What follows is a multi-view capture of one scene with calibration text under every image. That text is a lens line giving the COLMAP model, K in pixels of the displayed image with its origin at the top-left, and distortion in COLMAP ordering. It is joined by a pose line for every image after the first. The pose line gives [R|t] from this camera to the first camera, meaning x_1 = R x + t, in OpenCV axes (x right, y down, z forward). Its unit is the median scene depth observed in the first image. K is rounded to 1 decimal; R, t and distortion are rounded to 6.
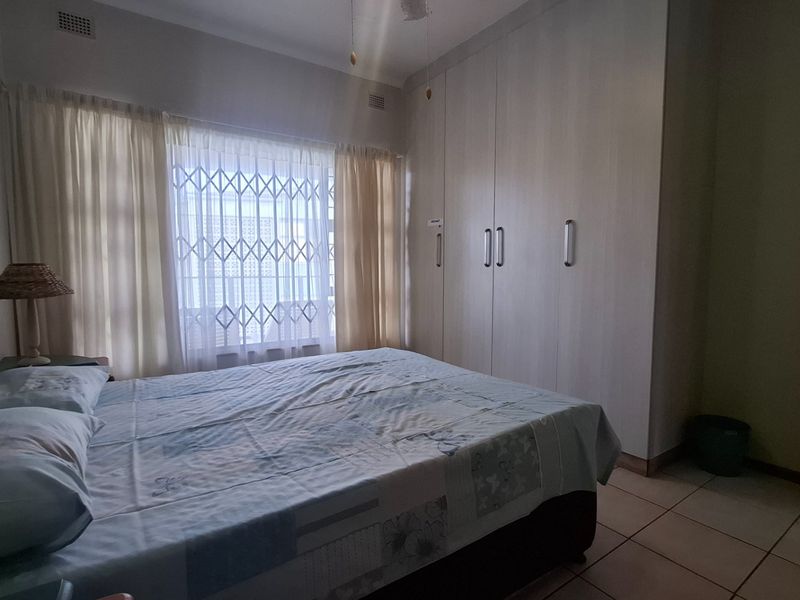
lens RADIAL K [[425.0, 0, 402.6], [0, 425.0, 298.7], [0, 0, 1]] dist [-0.026915, 0.010797]
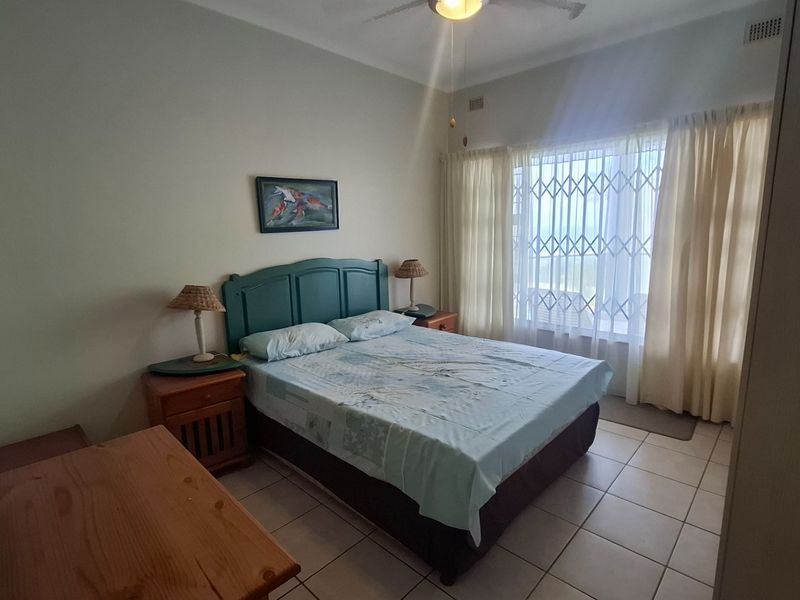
lens RADIAL K [[425.0, 0, 404.9], [0, 425.0, 300.1], [0, 0, 1]] dist [-0.026915, 0.010797]
pose [[0.193595, 0.160736, -0.967825, 1.129246], [-0.038547, 0.986972, 0.156205, -0.217479], [0.980324, 0.007066, 0.197269, 0.572233]]
